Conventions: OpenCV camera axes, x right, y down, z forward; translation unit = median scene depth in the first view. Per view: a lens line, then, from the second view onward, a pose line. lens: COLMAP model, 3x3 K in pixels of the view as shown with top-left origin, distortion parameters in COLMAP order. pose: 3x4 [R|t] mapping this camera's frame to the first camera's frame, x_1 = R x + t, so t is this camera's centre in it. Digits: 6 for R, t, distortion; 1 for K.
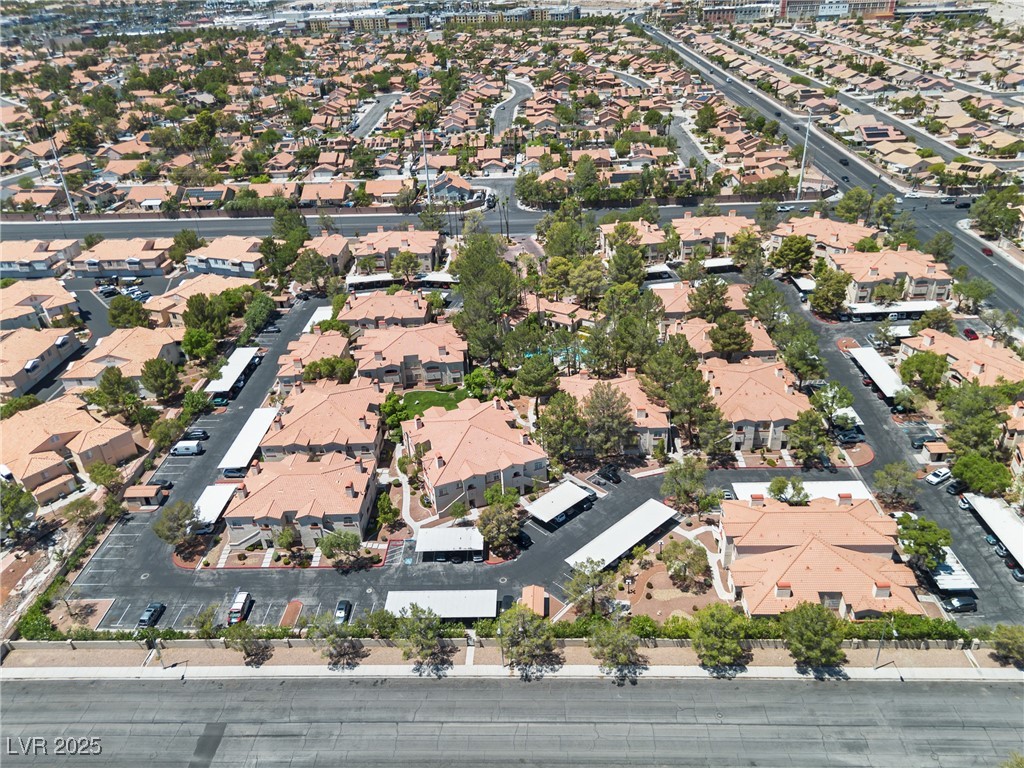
lens RADIAL K [[764.7, 0, 512.0], [0, 764.7, 384.0], [0, 0, 1]] dist [0.038758, -0.004018]
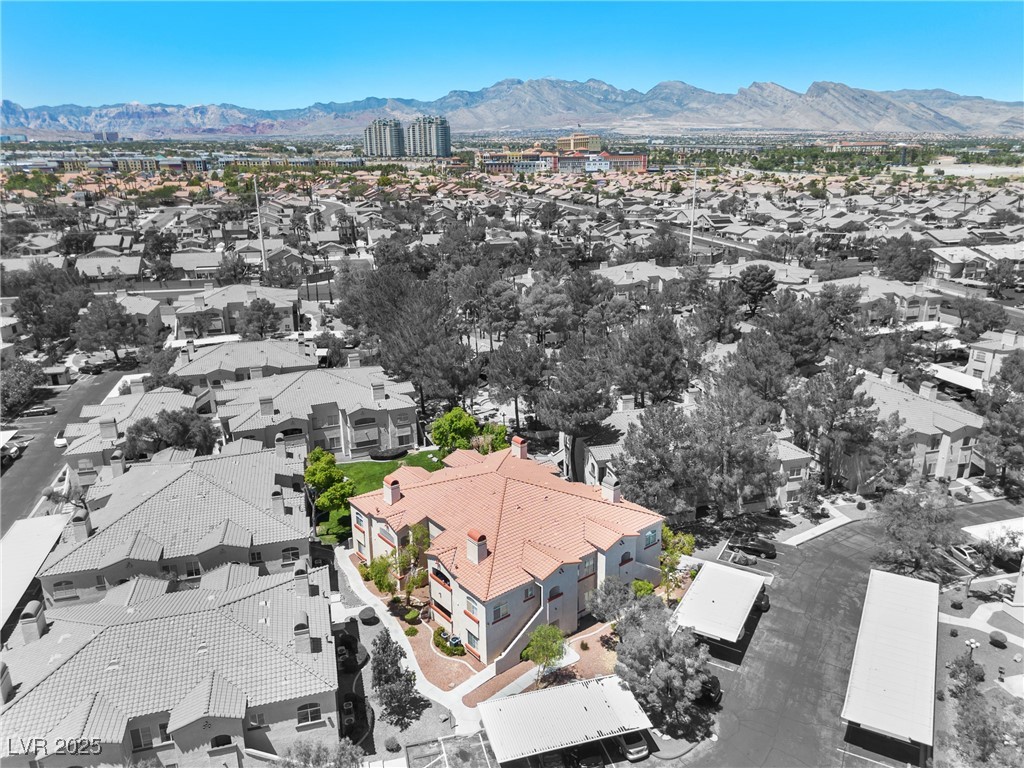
lens RADIAL K [[741.6, 0, 512.0], [0, 741.6, 384.0], [0, 0, 1]] dist [0.028902, -0.001534]
pose [[0.954051, -0.054649, 0.294620, -0.118750], [0.115400, 0.974399, -0.192951, 0.054105], [-0.276533, 0.218084, 0.935932, 0.313929]]
